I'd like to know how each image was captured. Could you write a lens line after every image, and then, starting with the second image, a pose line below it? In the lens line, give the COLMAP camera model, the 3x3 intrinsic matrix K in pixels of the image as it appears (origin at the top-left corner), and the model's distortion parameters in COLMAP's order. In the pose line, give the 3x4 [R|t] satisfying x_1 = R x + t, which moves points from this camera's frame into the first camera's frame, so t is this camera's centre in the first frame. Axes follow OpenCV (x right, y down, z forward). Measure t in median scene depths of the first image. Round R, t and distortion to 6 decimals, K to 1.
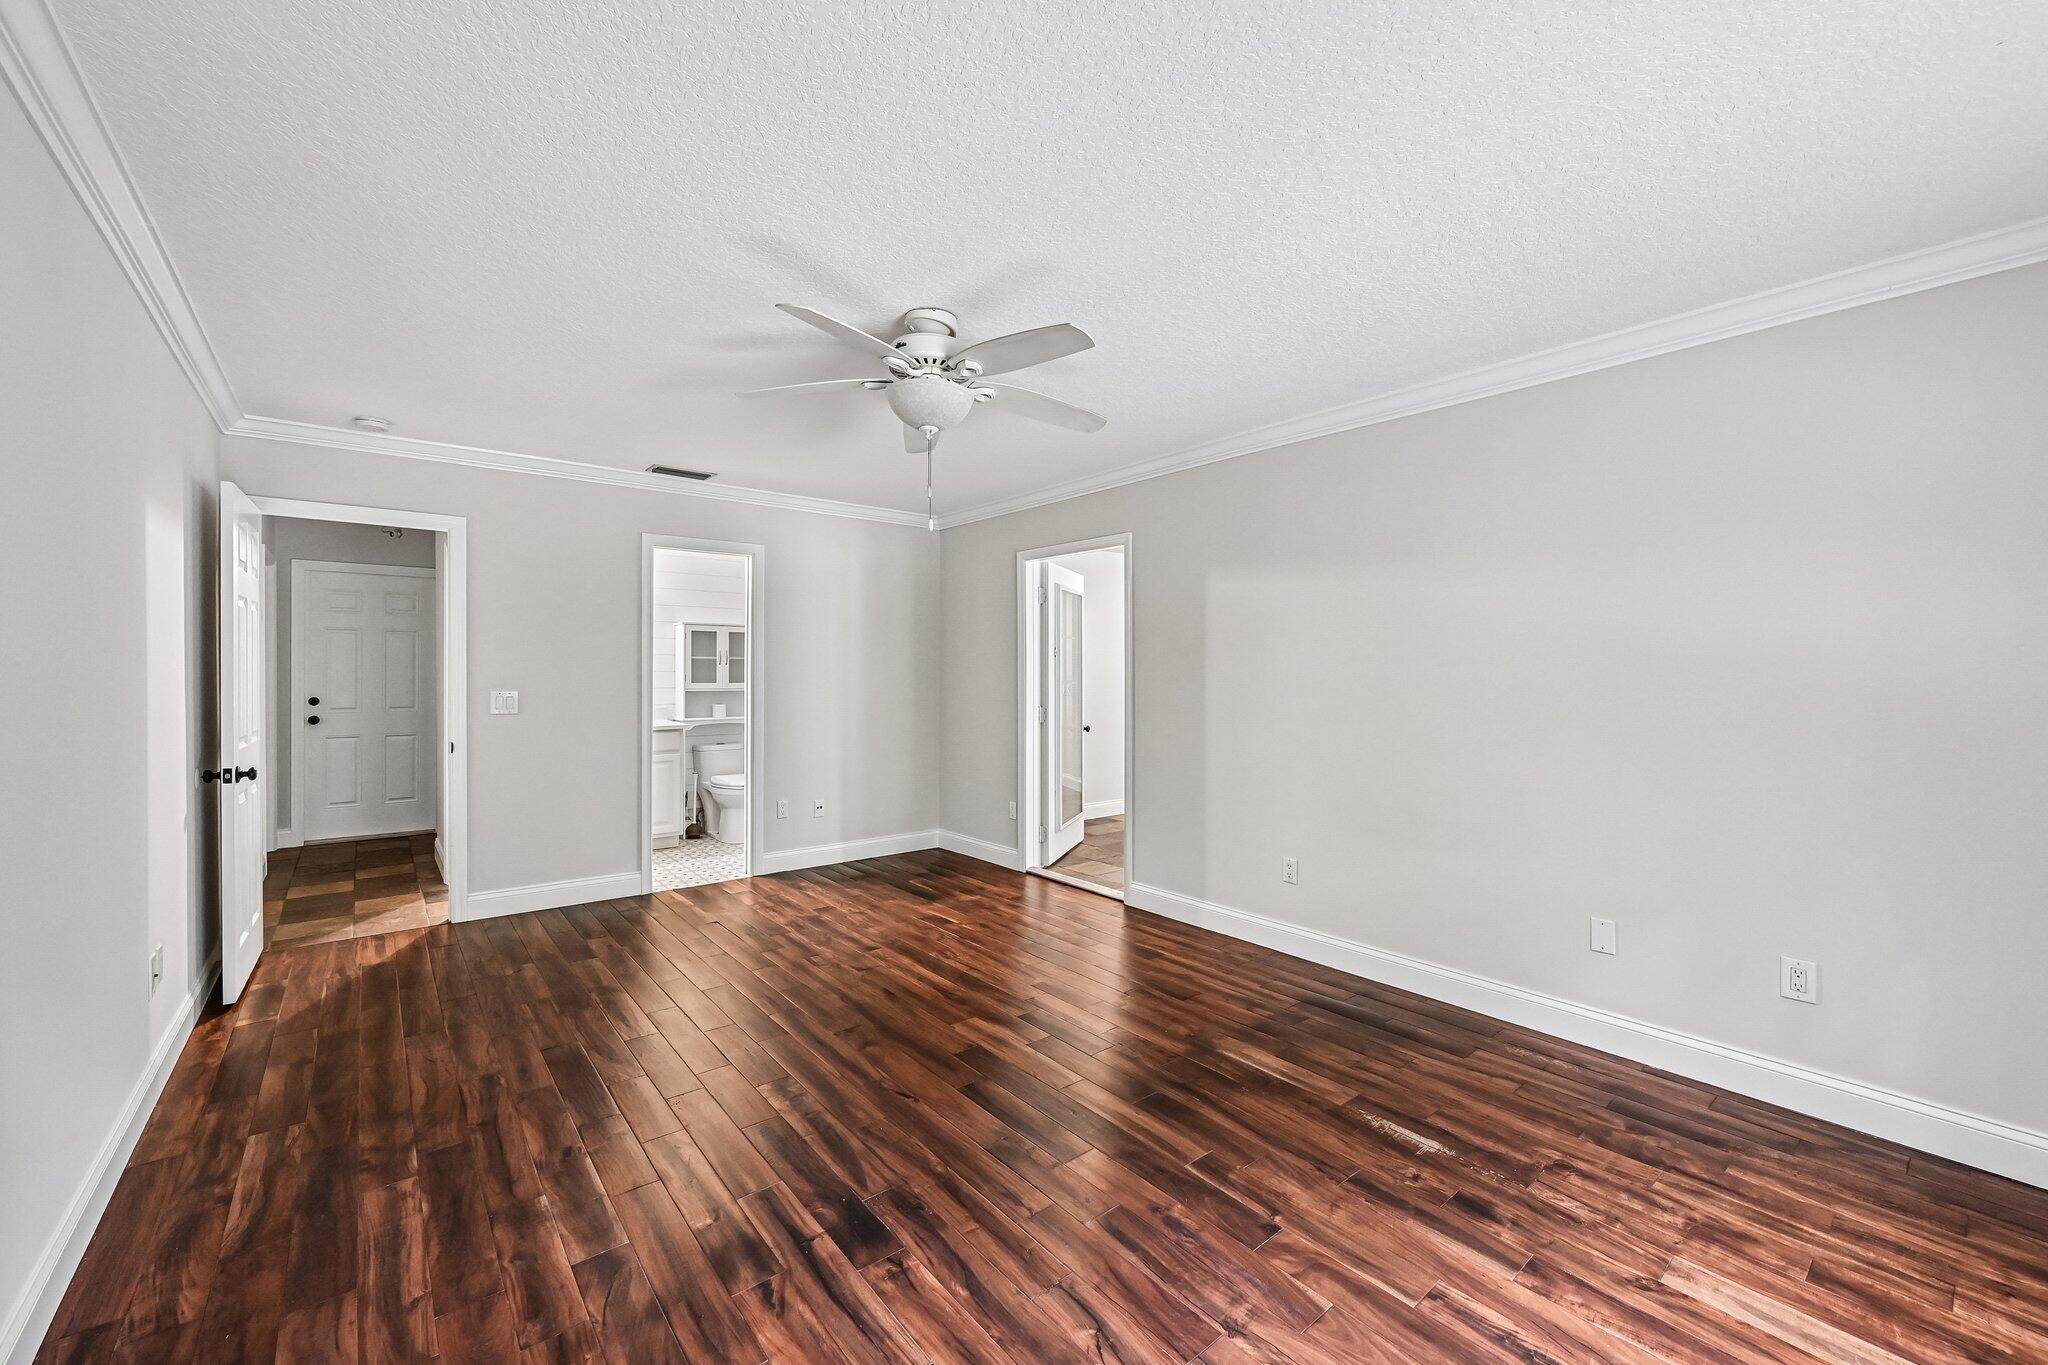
lens RADIAL K [[803.3, 0, 1024.0], [0, 803.3, 682.5], [0, 0, 1]] dist [-0.000634, -0.000062]
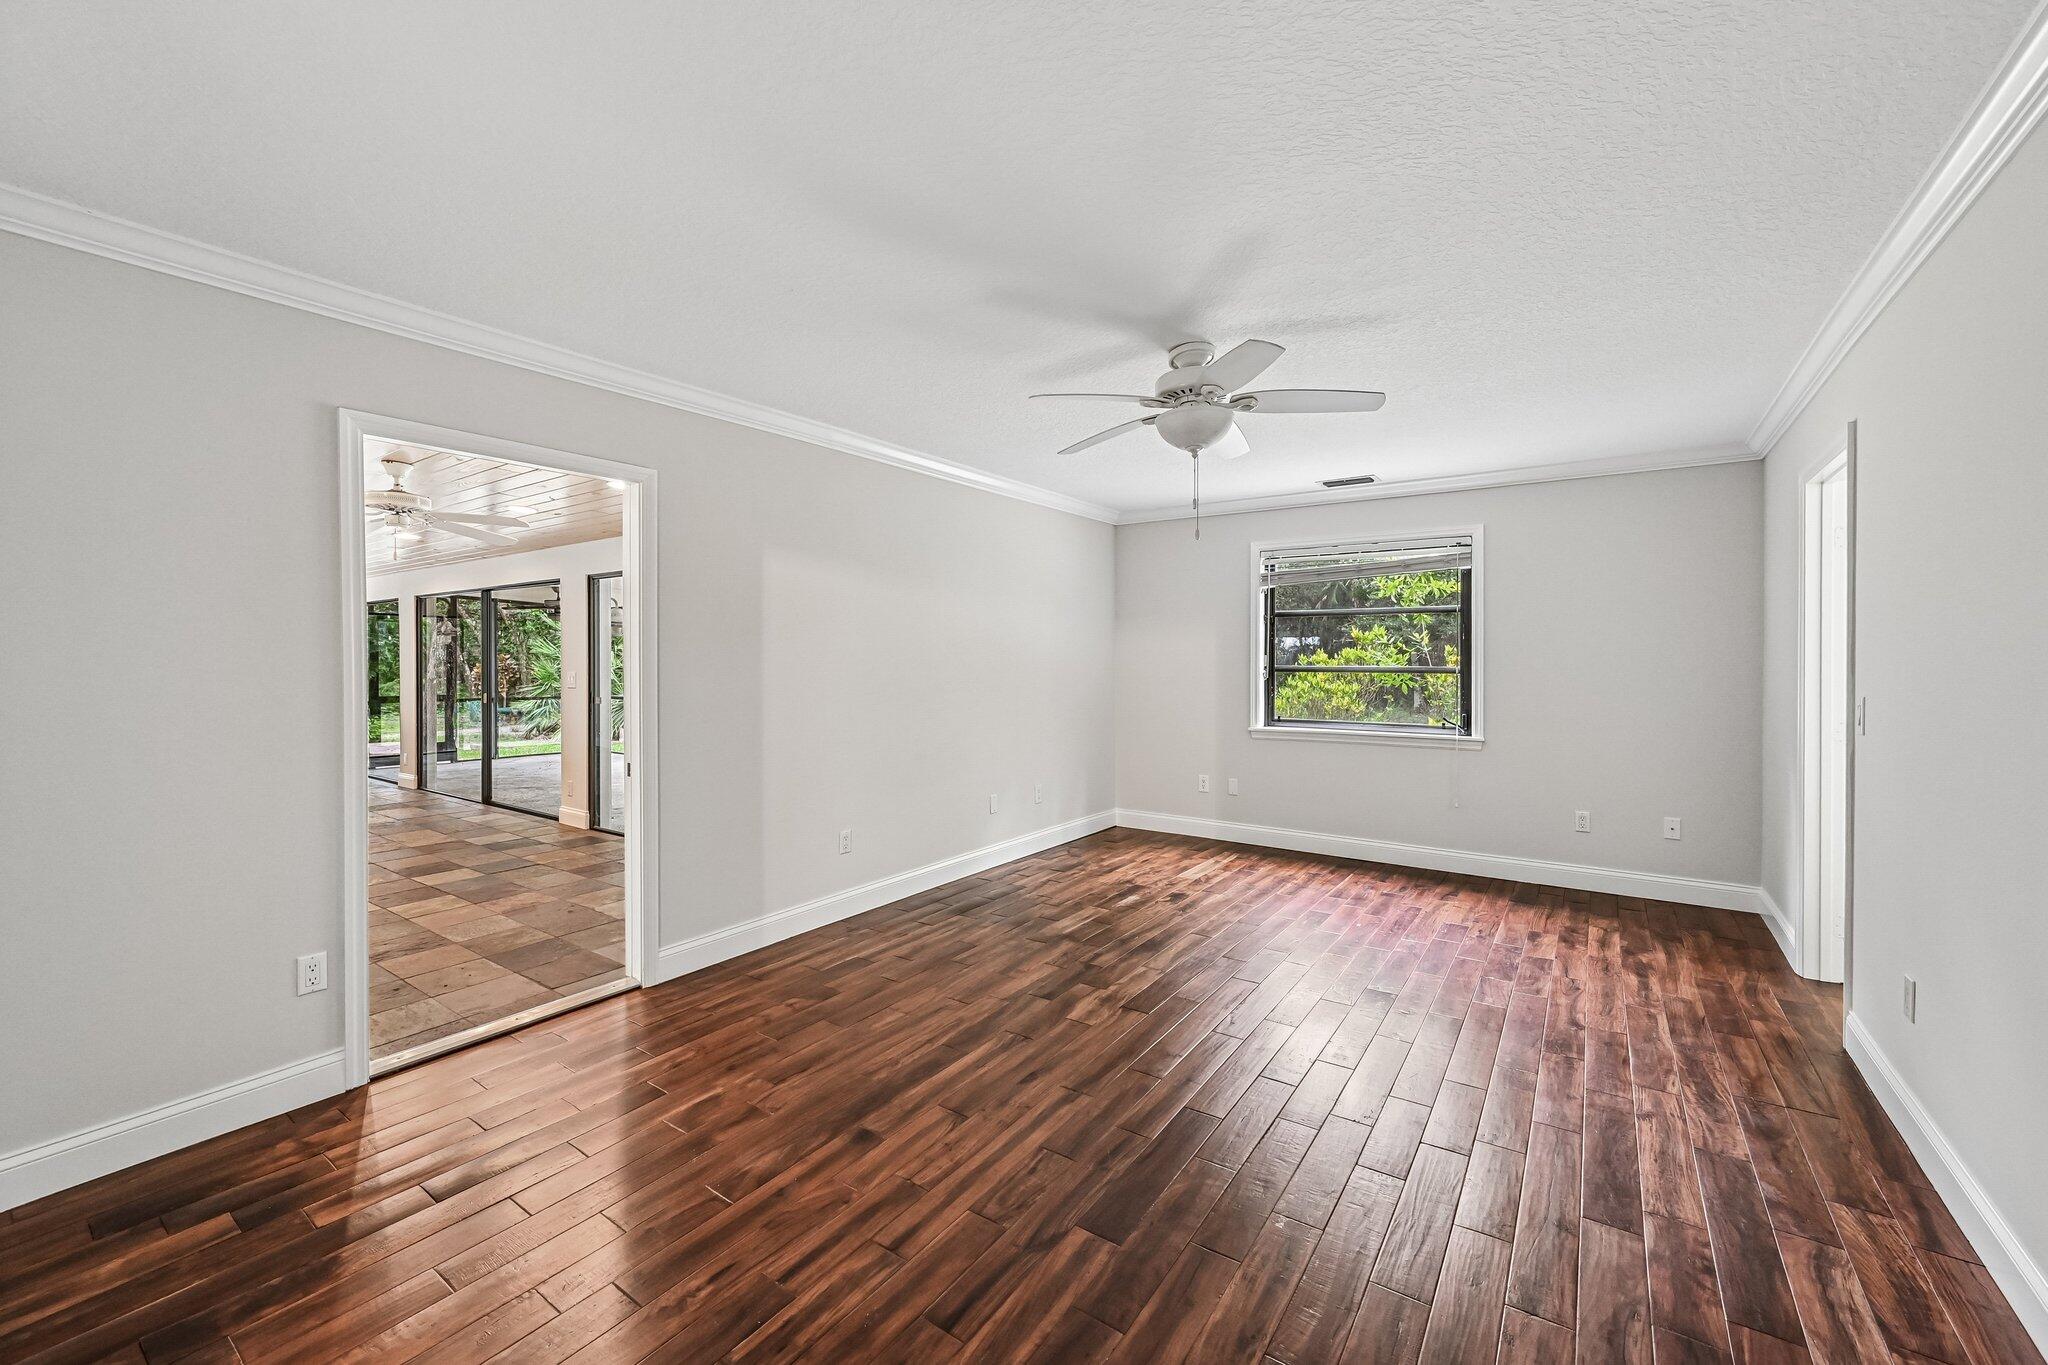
lens RADIAL K [[822.4, 0, 1030.5], [0, 822.4, 654.2], [0, 0, 1]] dist [0.000609, 0.000072]
pose [[-0.273942, 0.001935, 0.961744, -1.140473], [0.014514, 0.999892, 0.002122, -0.024288], [-0.961637, 0.014541, -0.273941, 1.492221]]
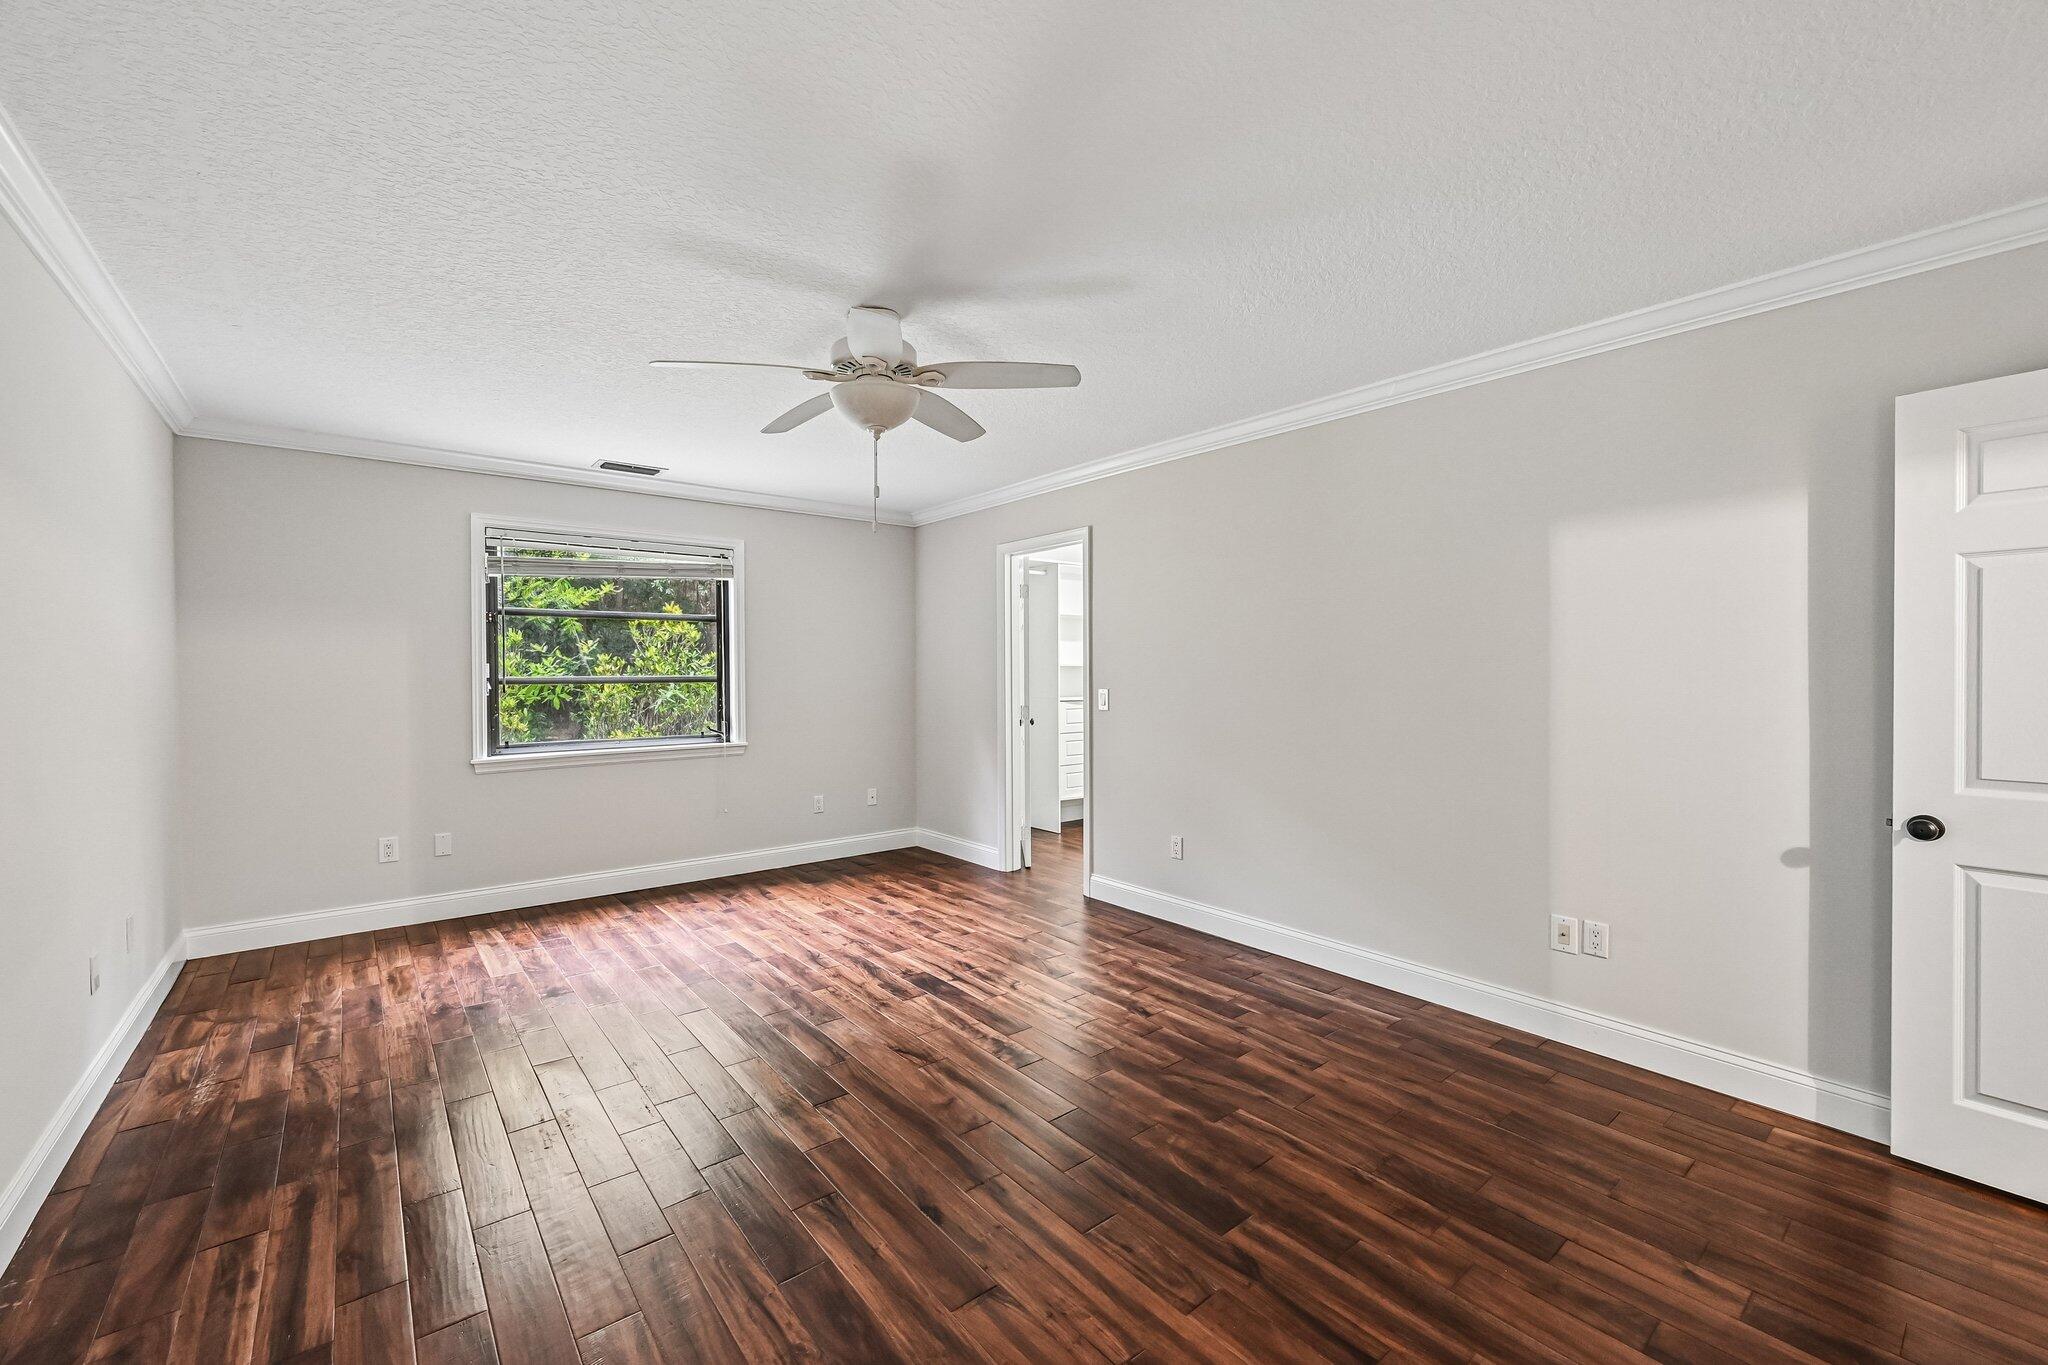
lens RADIAL K [[823.6, 0, 1021.5], [0, 823.6, 667.2], [0, 0, 1]] dist [-0.001275, -0.000177]
pose [[-0.999985, 0.000771, 0.005486, -0.295586], [0.000858, 0.999874, 0.015878, -0.026634], [-0.005473, 0.015882, -0.999859, 1.966695]]
